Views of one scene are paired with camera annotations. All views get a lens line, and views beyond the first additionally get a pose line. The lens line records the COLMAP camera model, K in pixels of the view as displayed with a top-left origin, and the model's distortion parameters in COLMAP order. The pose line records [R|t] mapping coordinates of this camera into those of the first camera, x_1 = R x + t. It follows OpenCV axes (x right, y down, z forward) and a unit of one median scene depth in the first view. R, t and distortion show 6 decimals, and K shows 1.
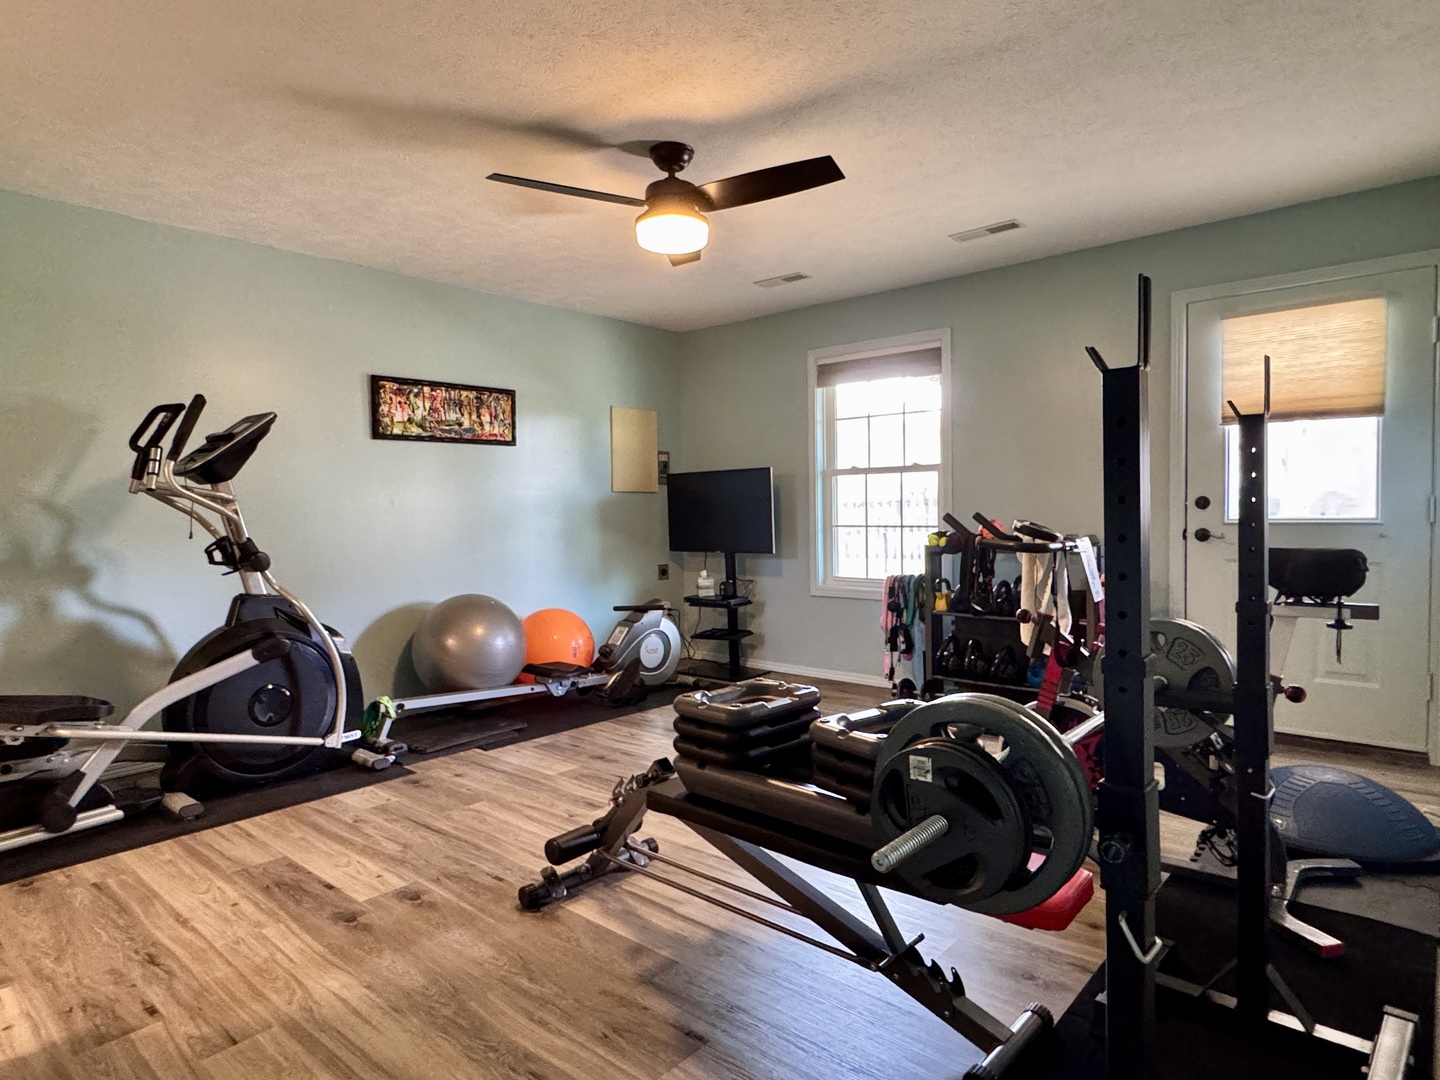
lens RADIAL K [[834.1, 0, 720.0], [0, 834.1, 540.0], [0, 0, 1]] dist [0.000918, 0.001195]
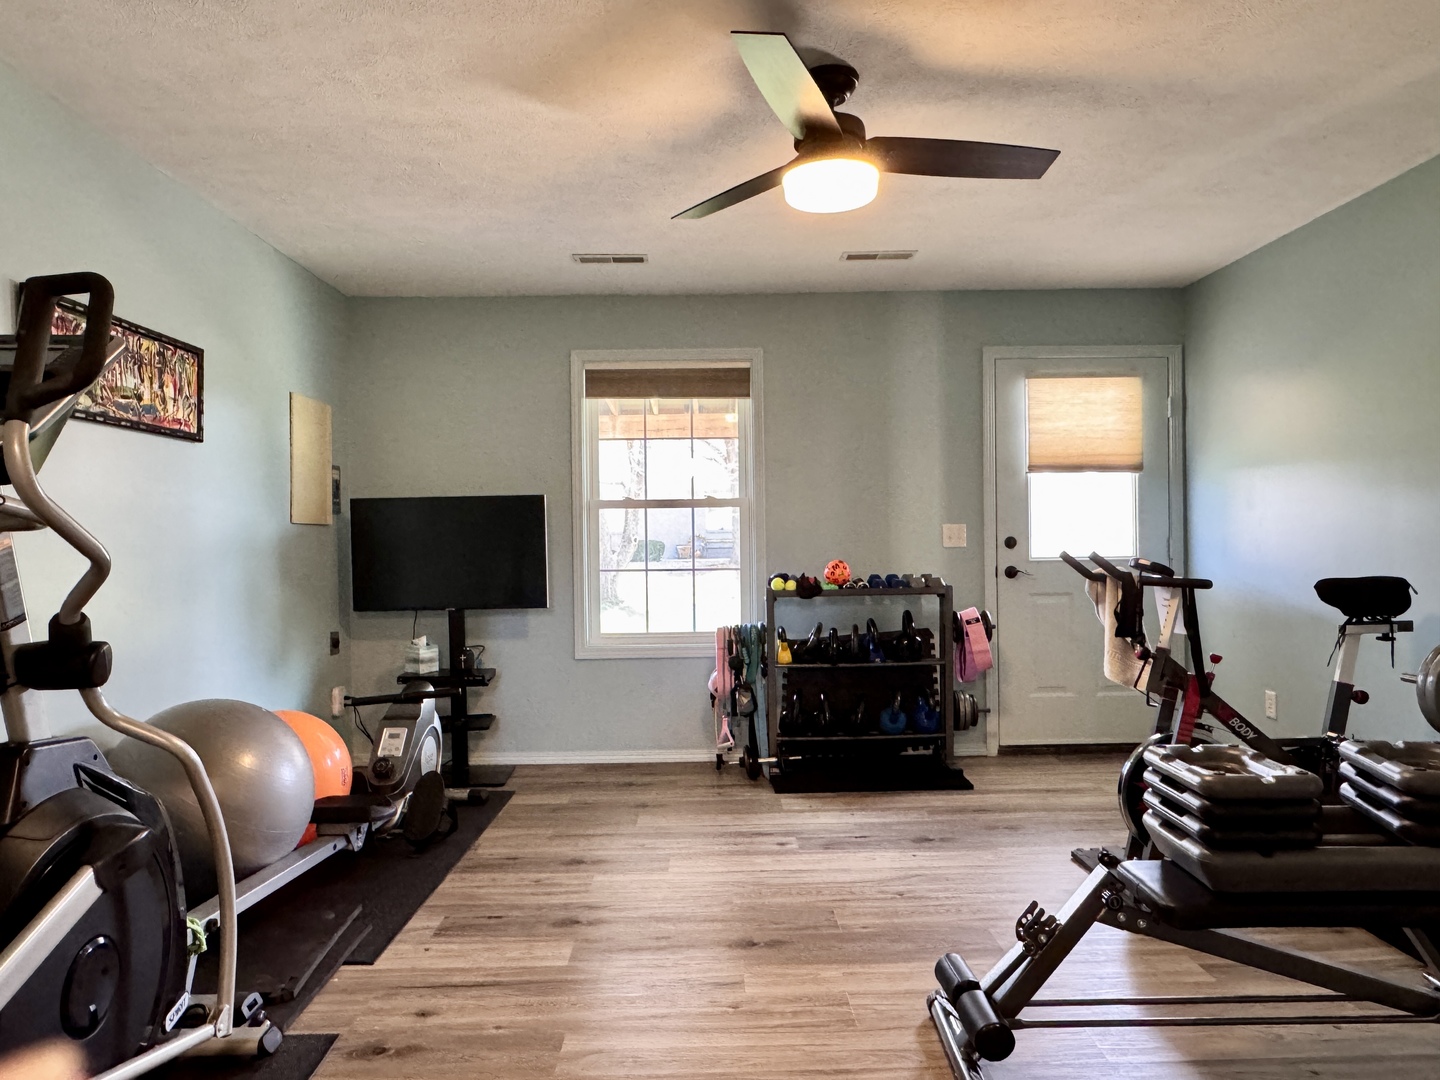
lens RADIAL K [[949.1, 0, 722.9], [0, 949.1, 543.9], [0, 0, 1]] dist [-0.002456, 0.000727]
pose [[0.746033, 0.003484, 0.665900, -0.441219], [0.027596, 0.998966, -0.036143, -0.007092], [-0.665337, 0.045340, 0.745165, 0.272766]]
